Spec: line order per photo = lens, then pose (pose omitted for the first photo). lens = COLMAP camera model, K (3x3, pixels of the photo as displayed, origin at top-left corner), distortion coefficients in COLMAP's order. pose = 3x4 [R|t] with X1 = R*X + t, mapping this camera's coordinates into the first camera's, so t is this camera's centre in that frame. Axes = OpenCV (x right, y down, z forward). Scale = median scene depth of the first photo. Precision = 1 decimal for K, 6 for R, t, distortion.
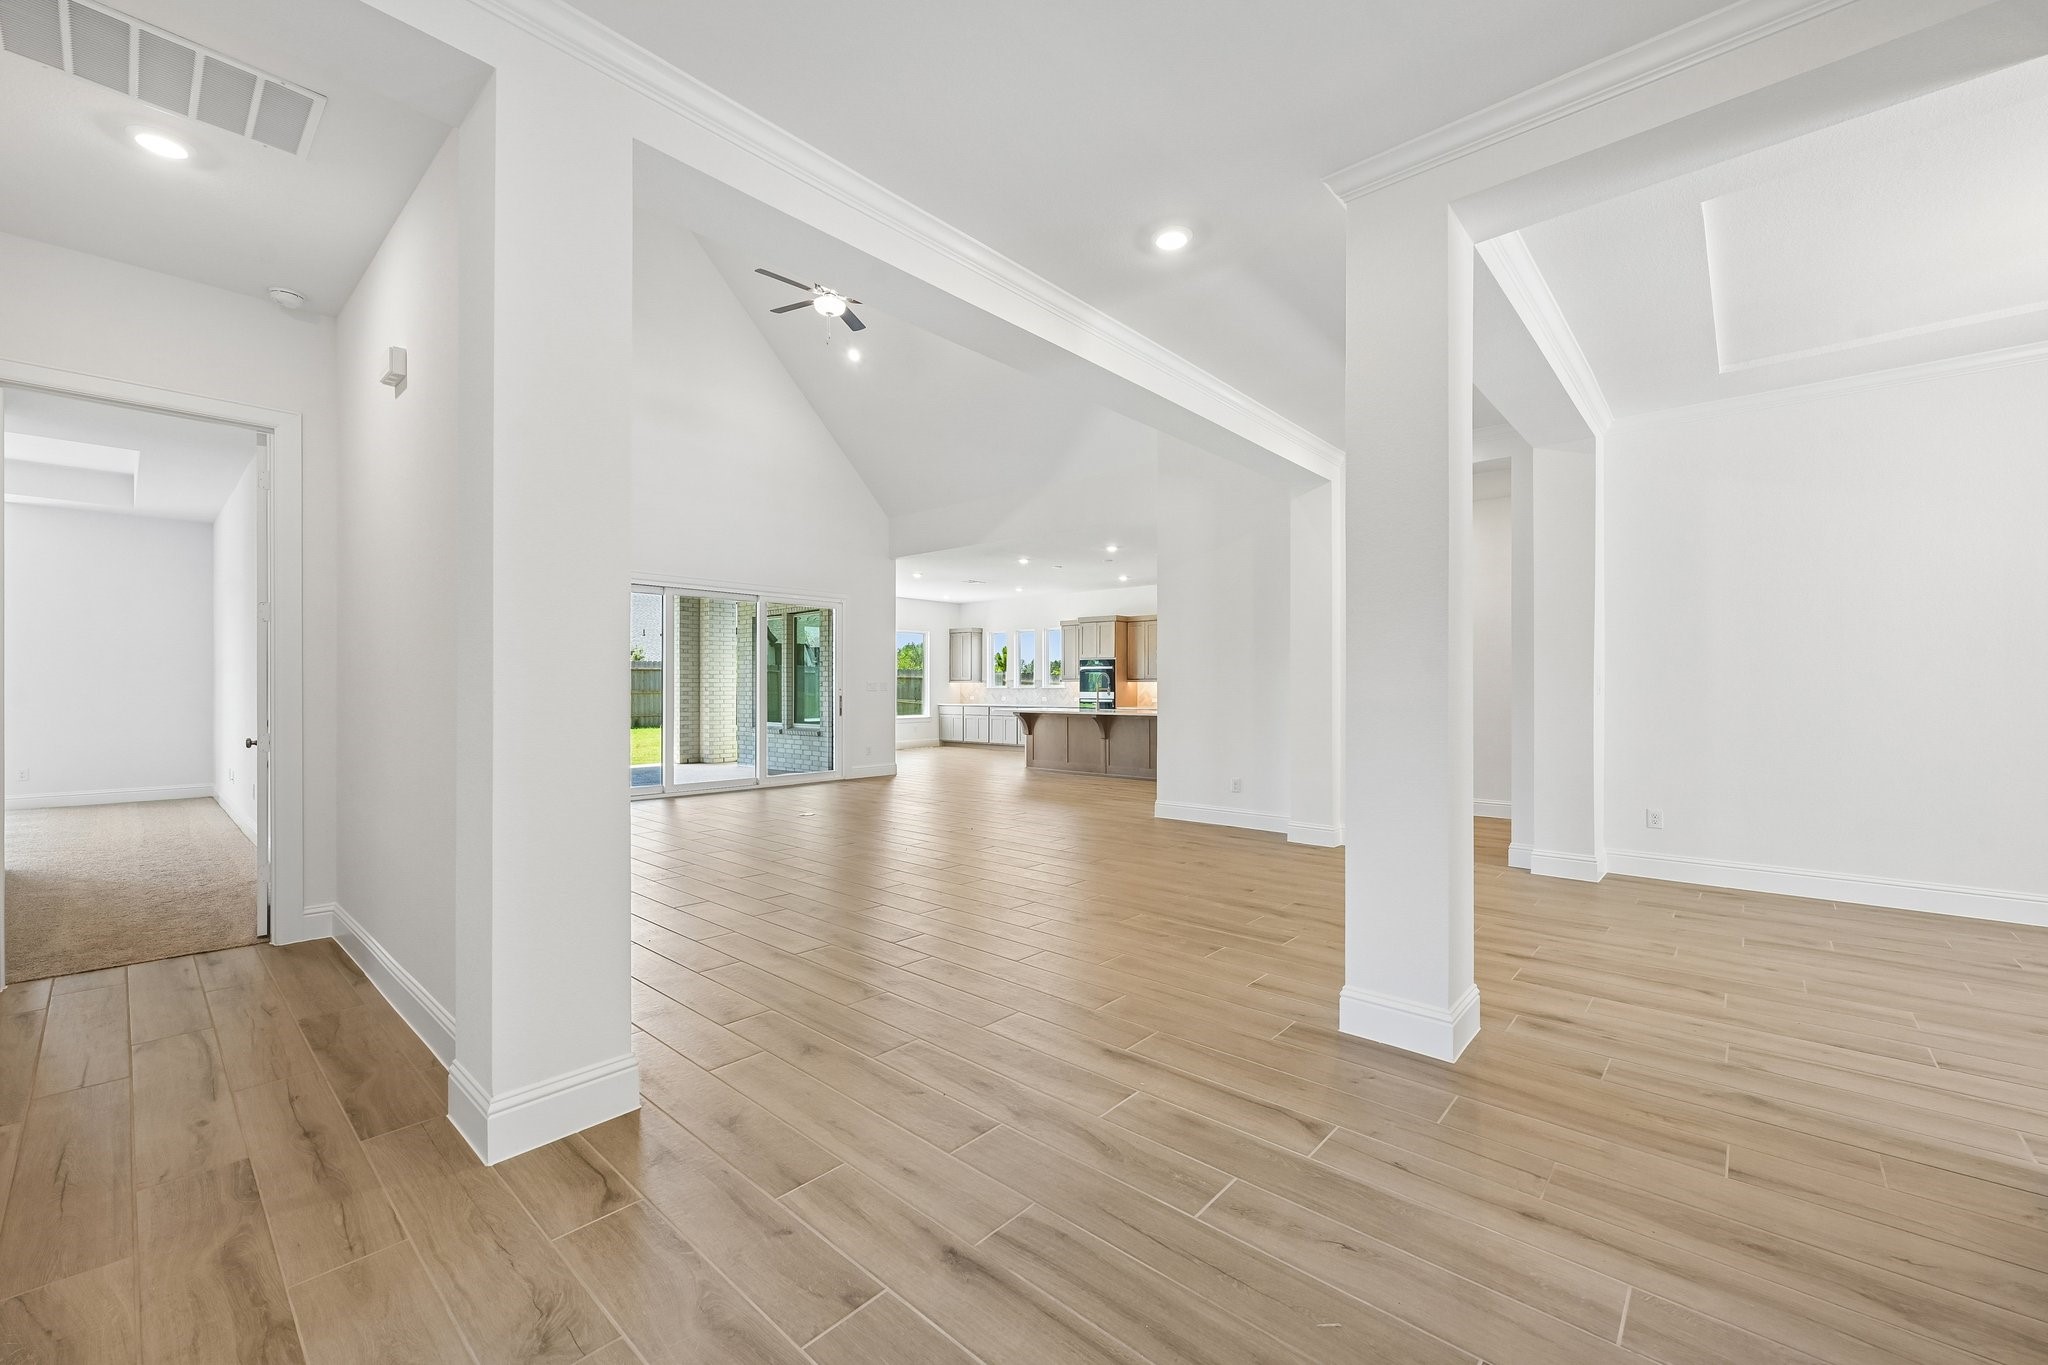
lens RADIAL K [[817.8, 0, 1040.1], [0, 817.8, 693.5], [0, 0, 1]] dist [-0.001185, -0.000134]
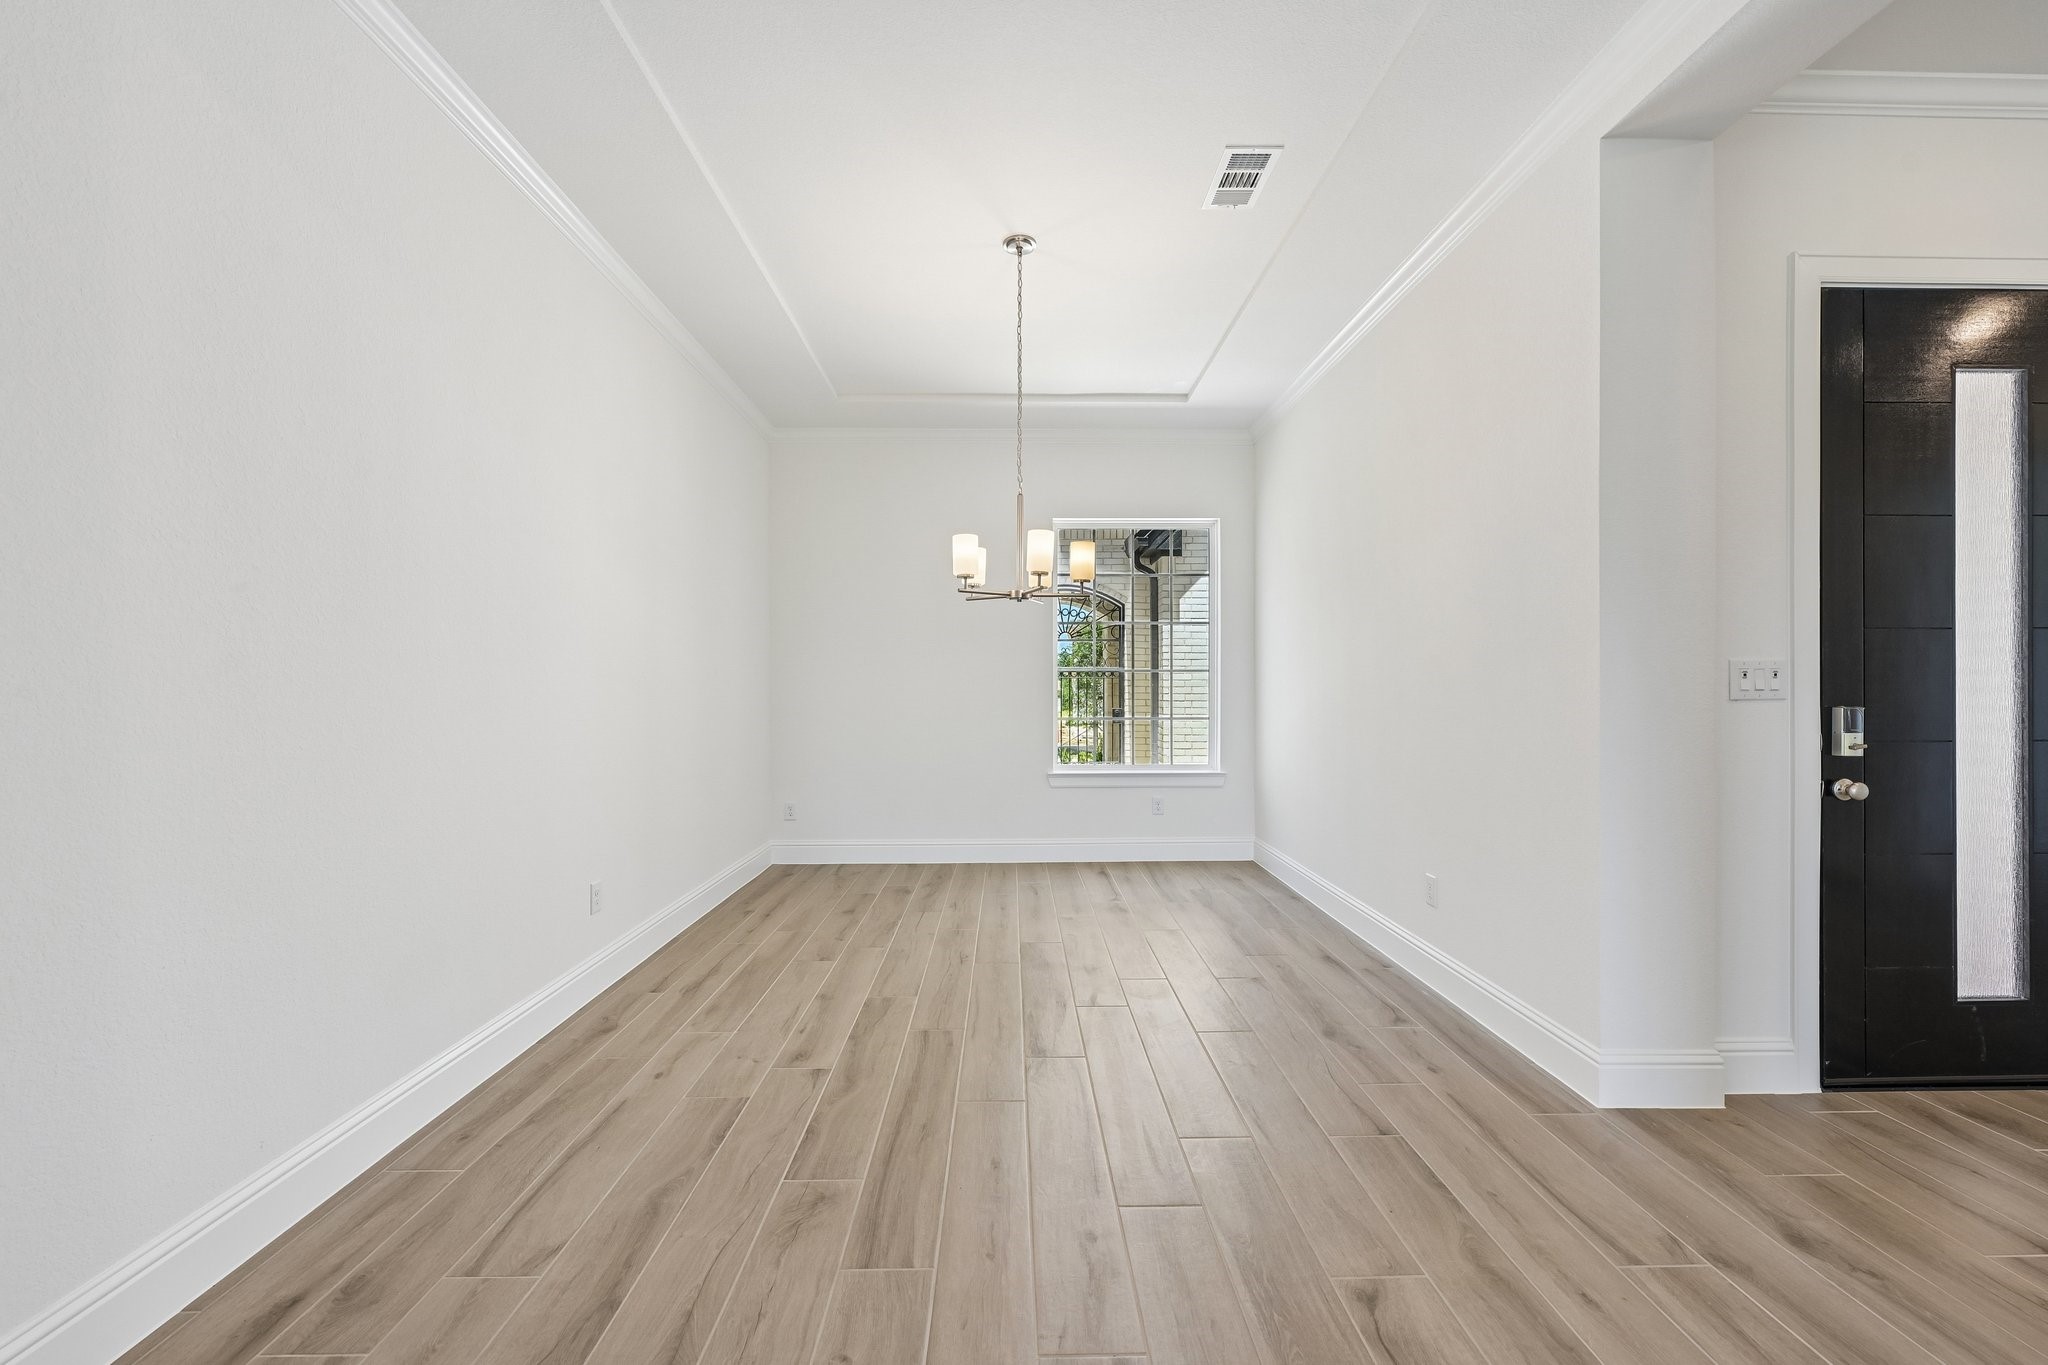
lens RADIAL K [[817.8, 0, 1029.3], [0, 817.8, 680.6], [0, 0, 1]] dist [-0.001185, -0.000134]
pose [[-0.669661, 0.003276, 0.742659, 0.157244], [-0.000556, 0.999988, -0.004912, -0.001764], [-0.742666, -0.003702, -0.669651, 0.401452]]
